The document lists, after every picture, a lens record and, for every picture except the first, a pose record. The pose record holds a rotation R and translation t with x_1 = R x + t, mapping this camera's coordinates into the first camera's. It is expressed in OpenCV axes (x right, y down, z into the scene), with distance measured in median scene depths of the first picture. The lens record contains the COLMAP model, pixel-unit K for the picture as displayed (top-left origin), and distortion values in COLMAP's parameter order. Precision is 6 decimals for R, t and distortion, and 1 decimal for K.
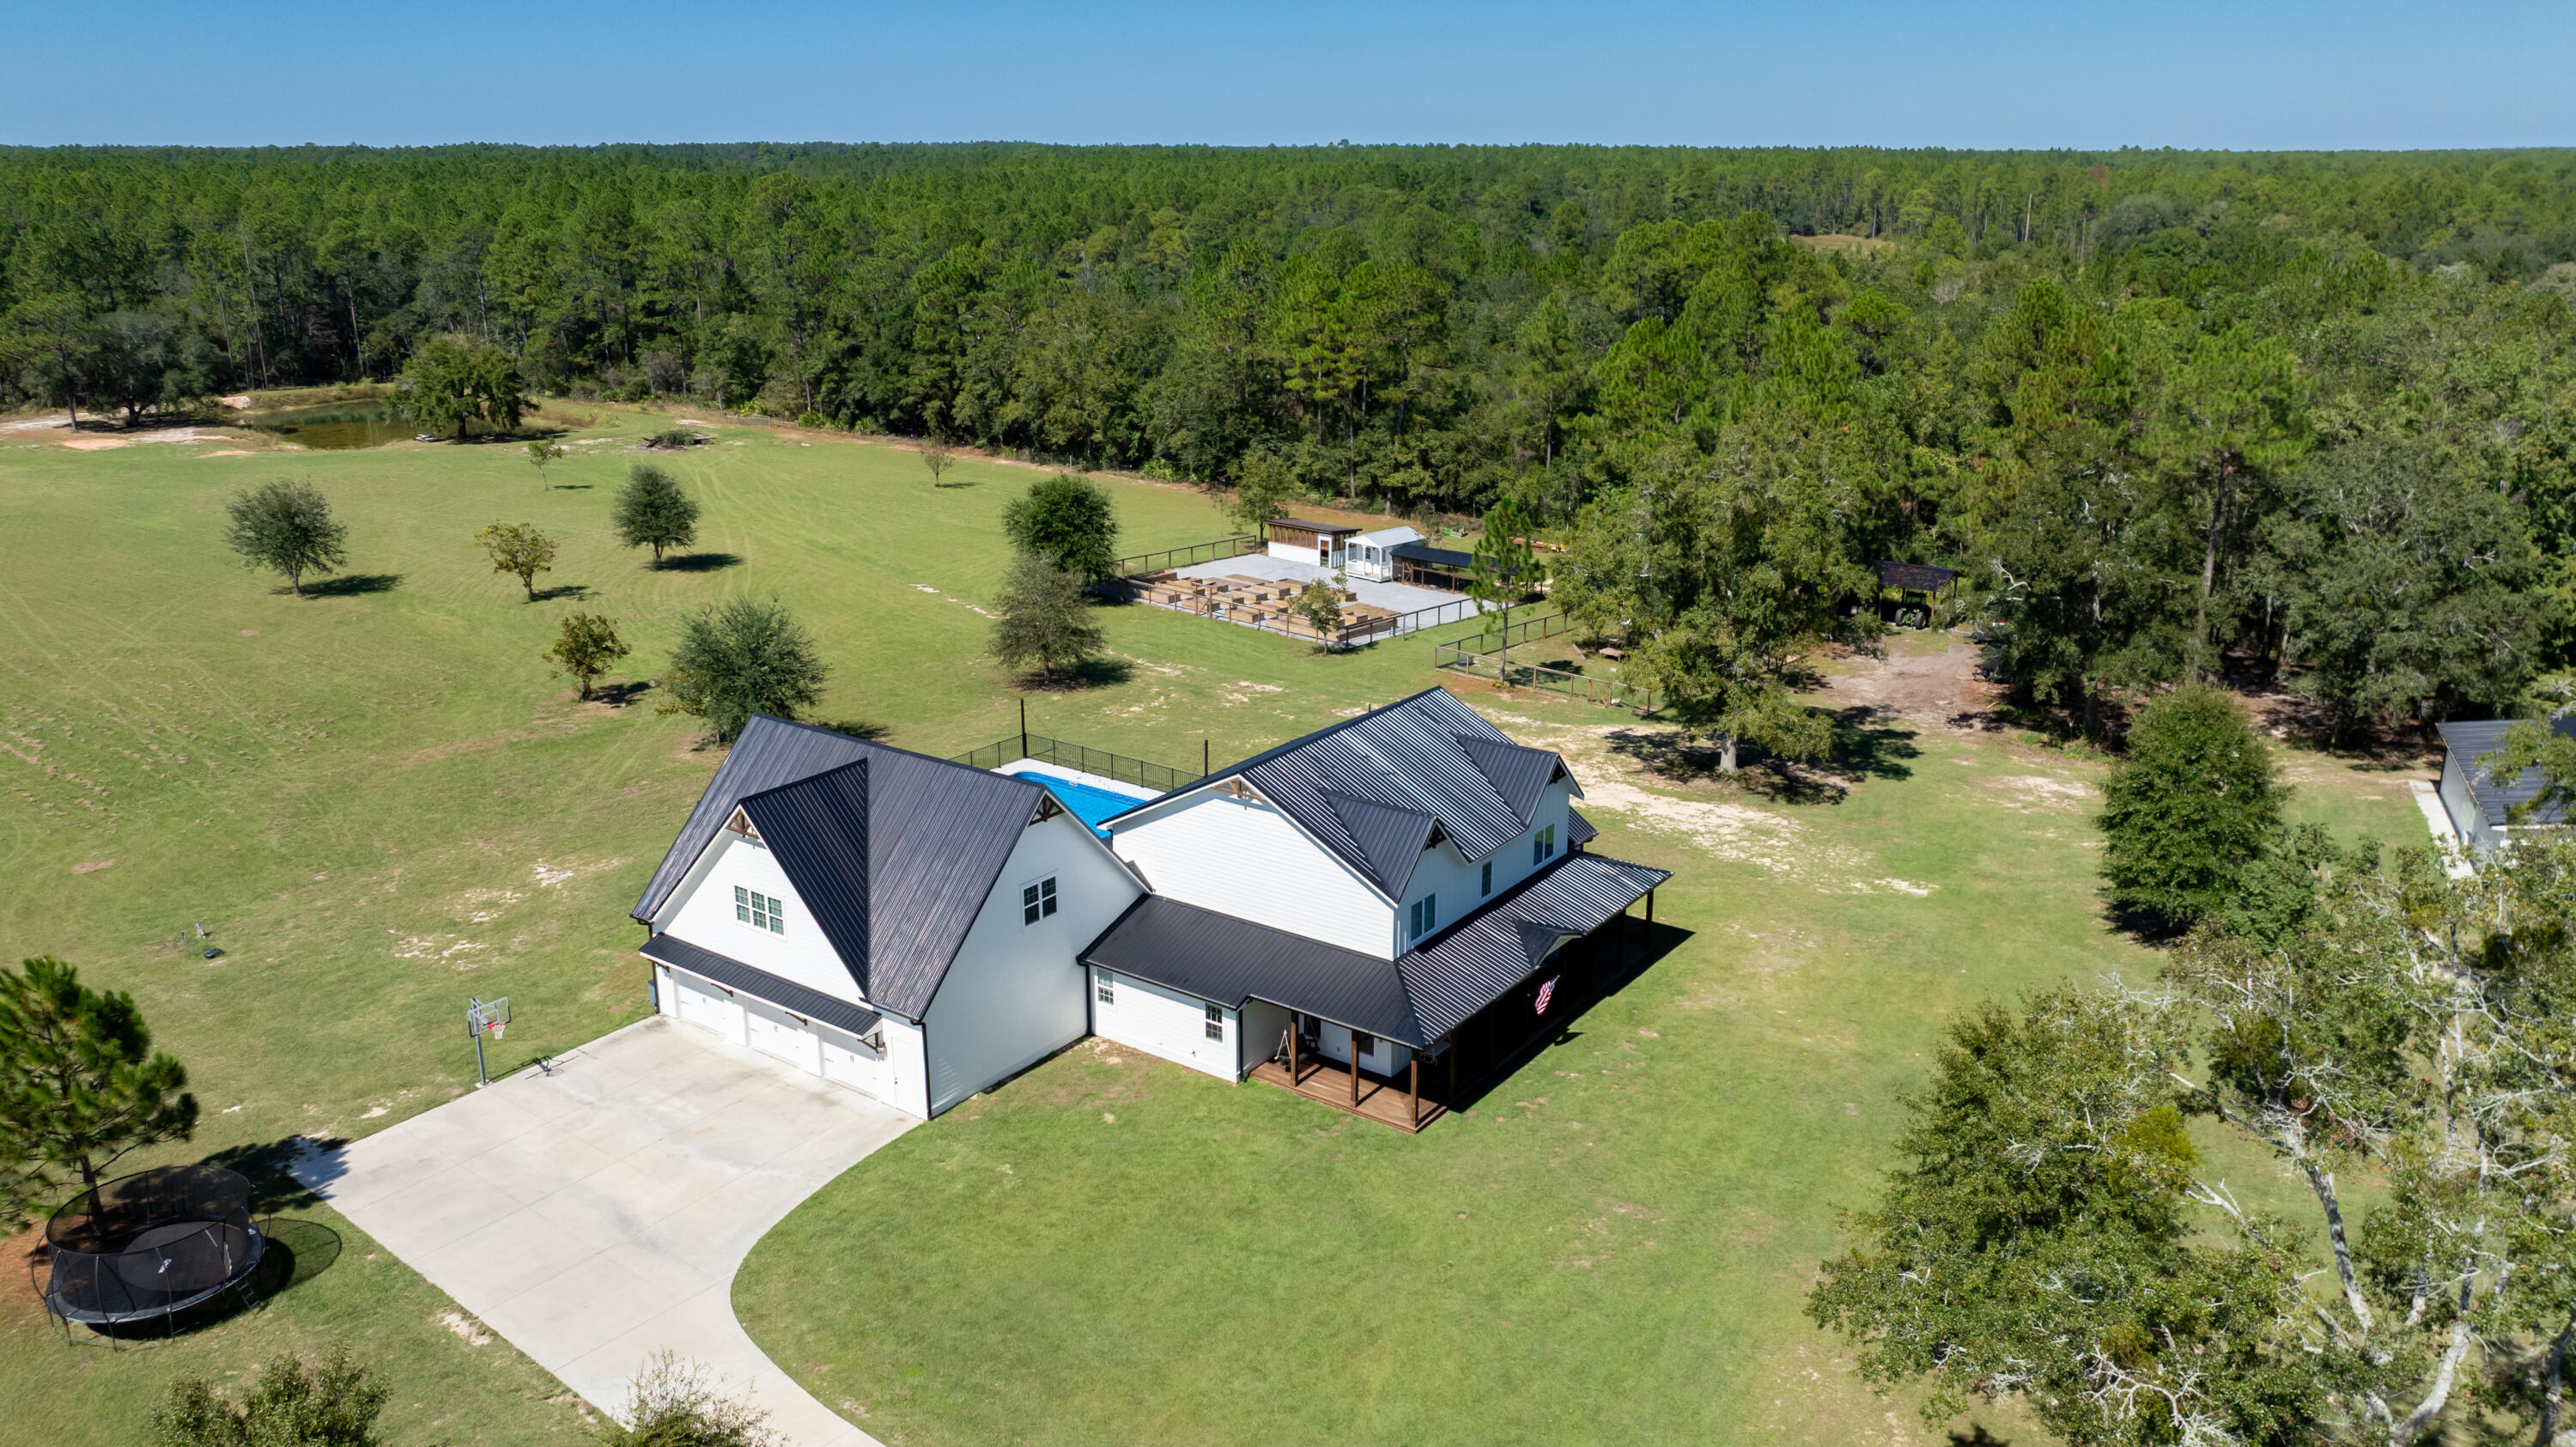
lens RADIAL K [[1811.5, 0, 1280.8], [0, 1811.5, 720.3], [0, 0, 1]] dist [-0.018714, 0.023509]
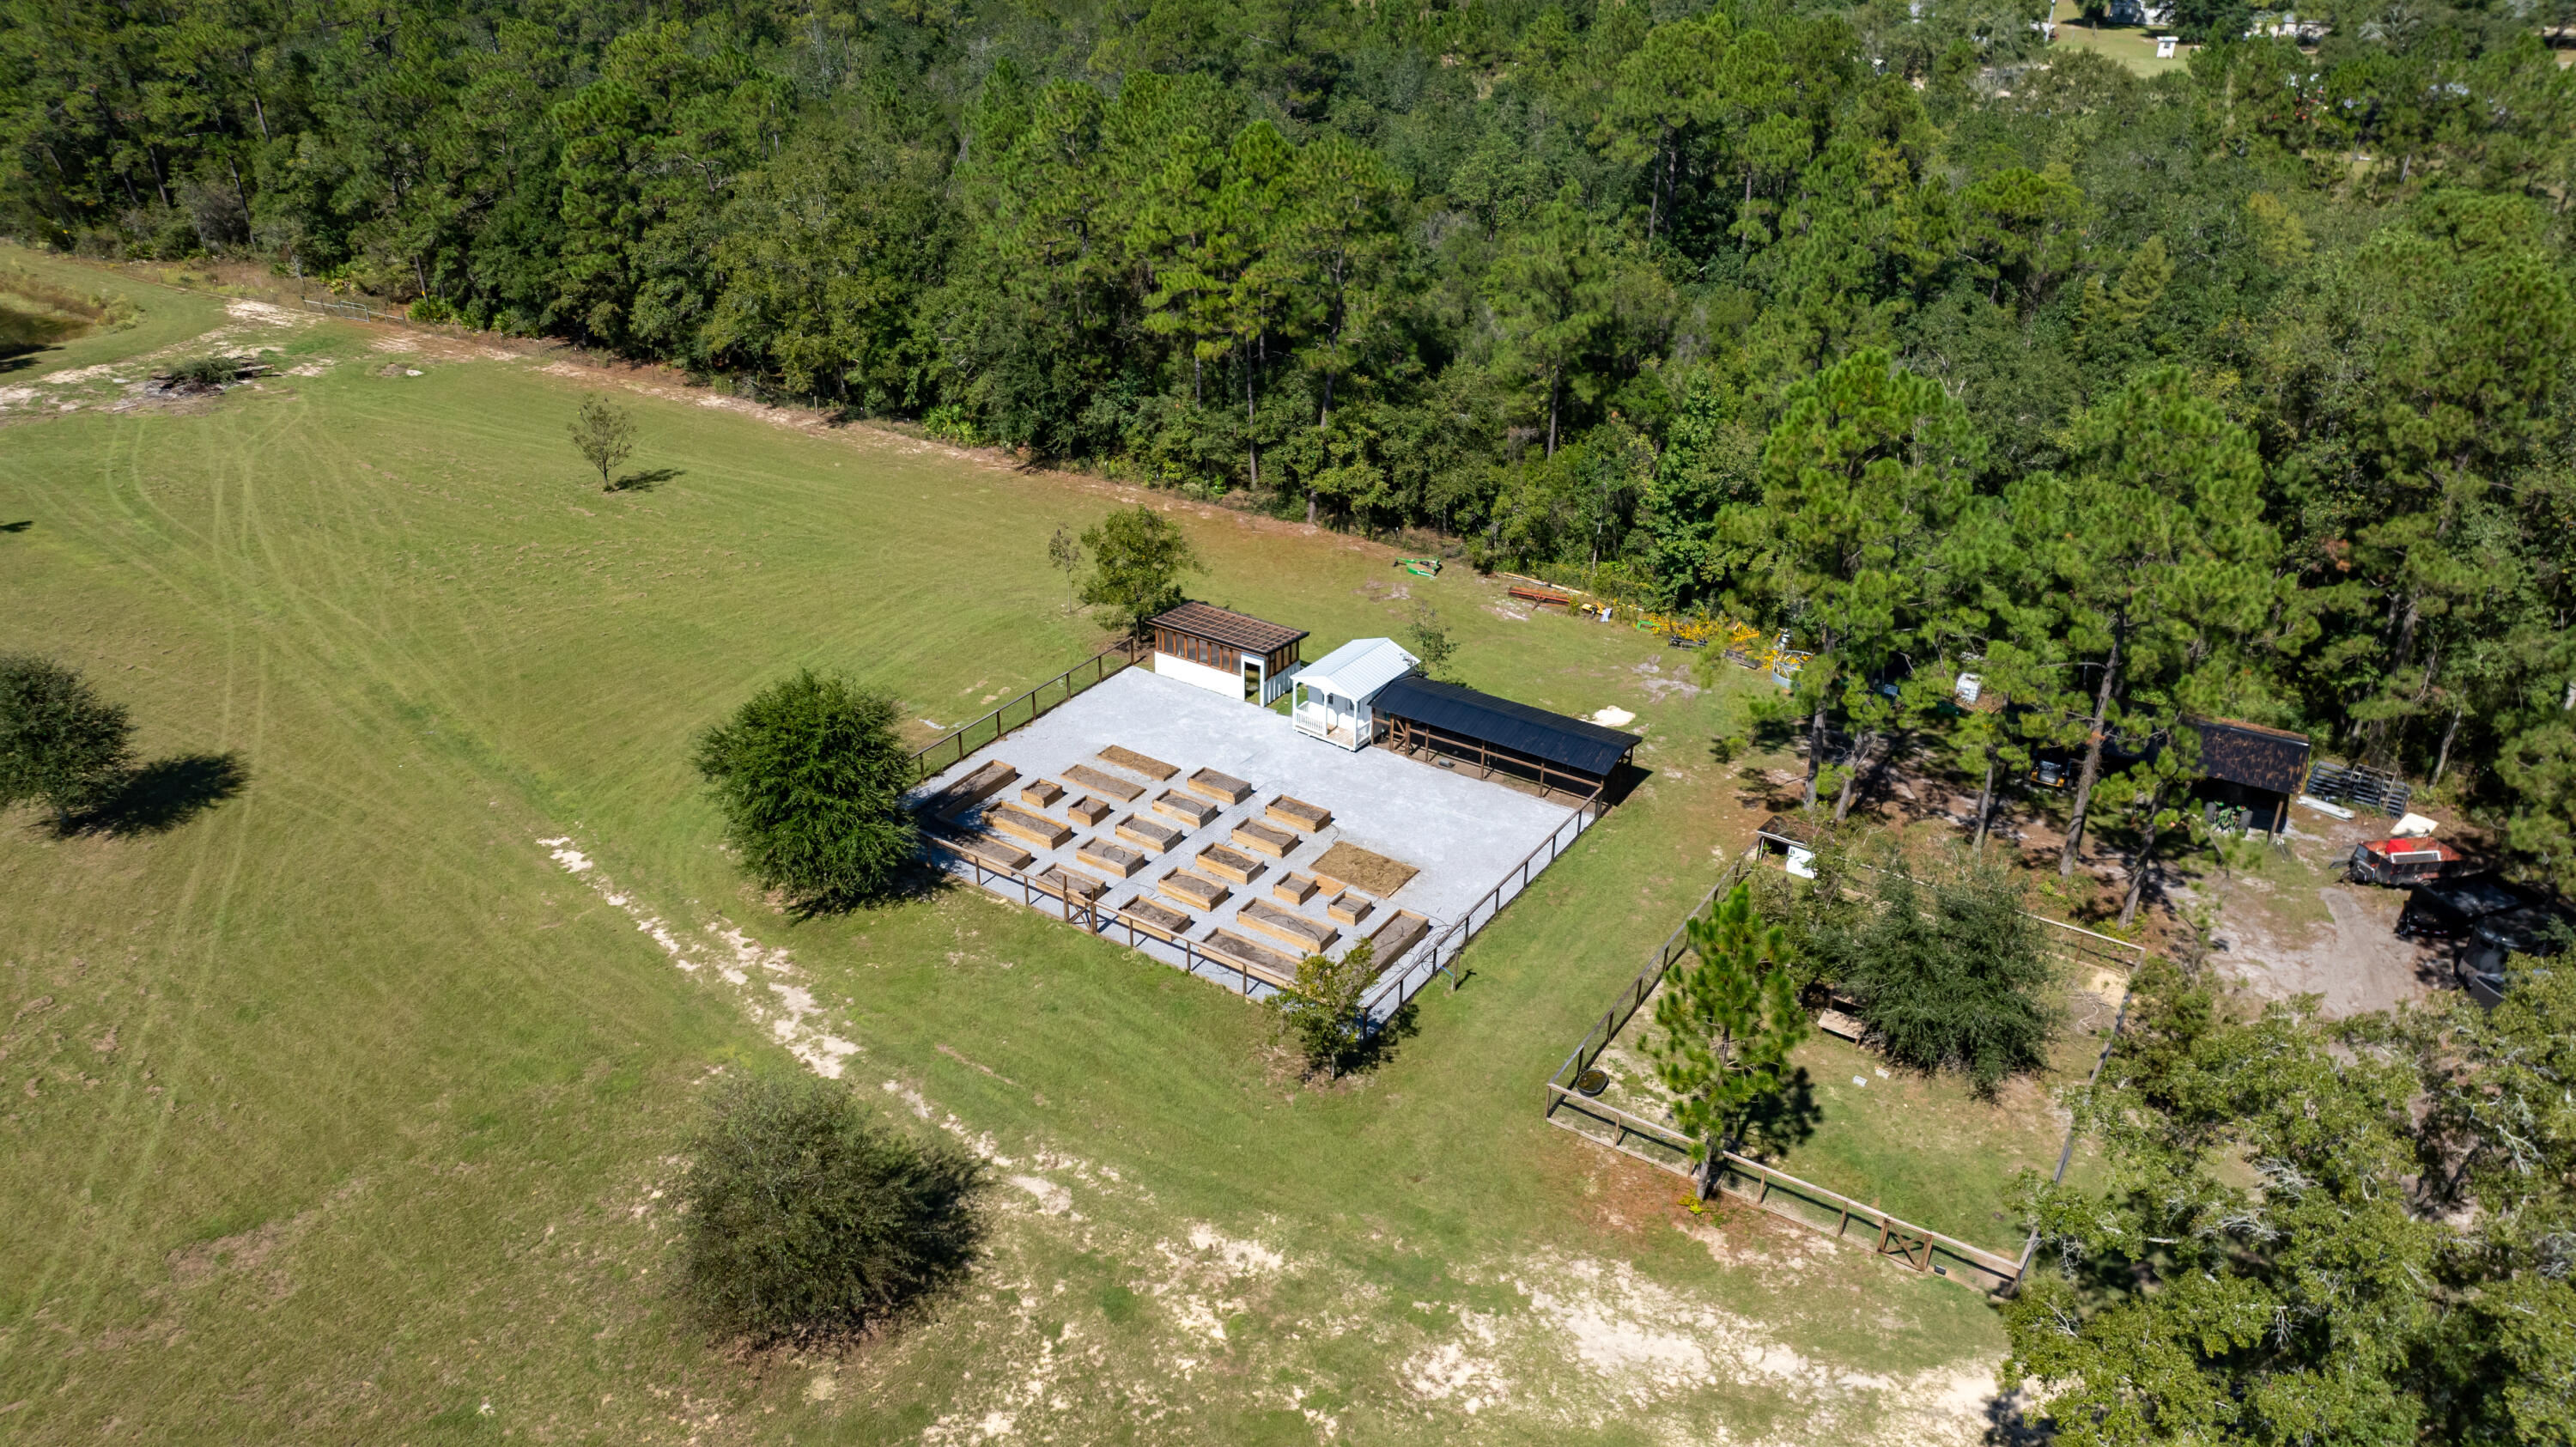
lens RADIAL K [[1811.5, 0, 1296.4], [0, 1811.5, 734.4], [0, 0, 1]] dist [-0.018714, 0.023509]
pose [[0.991424, -0.054864, 0.118611, -0.026540], [0.033361, 0.983788, 0.176205, -0.140296], [-0.126355, -0.170737, 0.977181, 0.309334]]
